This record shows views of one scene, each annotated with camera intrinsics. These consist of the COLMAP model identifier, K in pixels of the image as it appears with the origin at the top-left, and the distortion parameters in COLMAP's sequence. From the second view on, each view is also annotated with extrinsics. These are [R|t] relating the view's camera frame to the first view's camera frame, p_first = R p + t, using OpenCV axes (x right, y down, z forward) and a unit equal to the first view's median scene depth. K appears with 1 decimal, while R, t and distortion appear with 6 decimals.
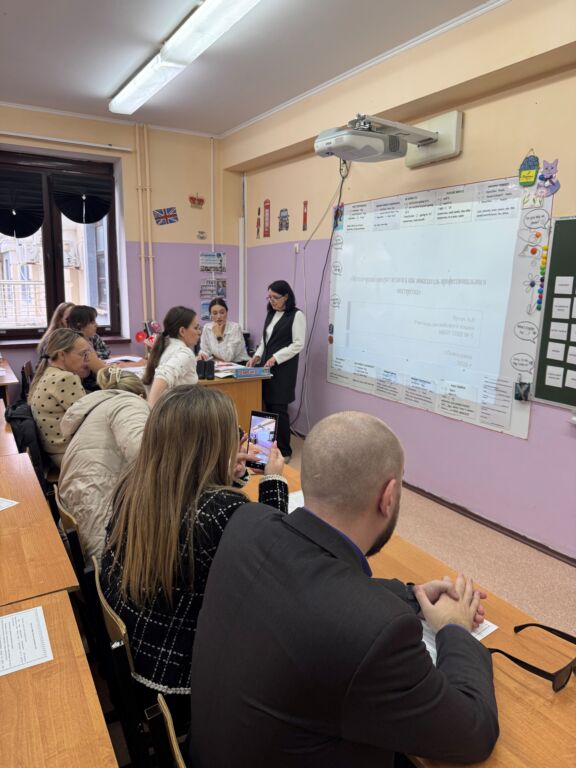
lens RADIAL K [[560.9, 0, 290.8], [0, 560.9, 389.3], [0, 0, 1]] dist [0.072976, -0.049252]
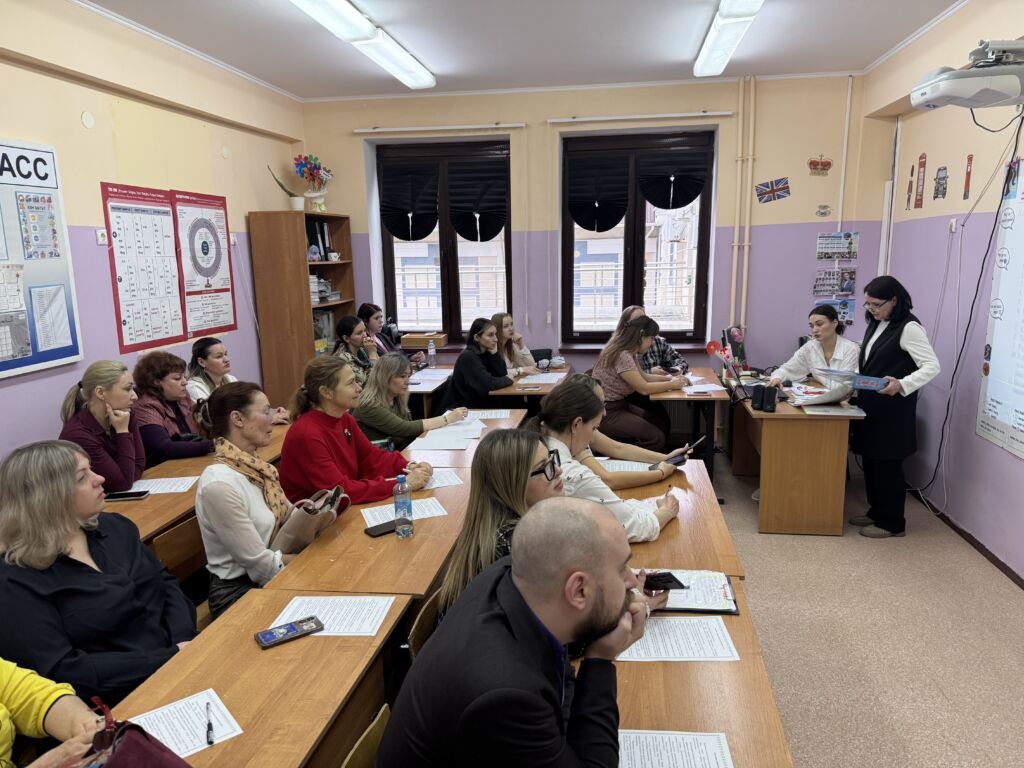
lens RADIAL K [[747.9, 0, 522.5], [0, 747.9, 389.2], [0, 0, 1]] dist [0.072976, -0.049252]
pose [[0.785408, 0.090467, -0.612331, 0.173254], [-0.093951, 0.995223, 0.026529, -0.035327], [0.611806, 0.036693, 0.790156, -0.005189]]
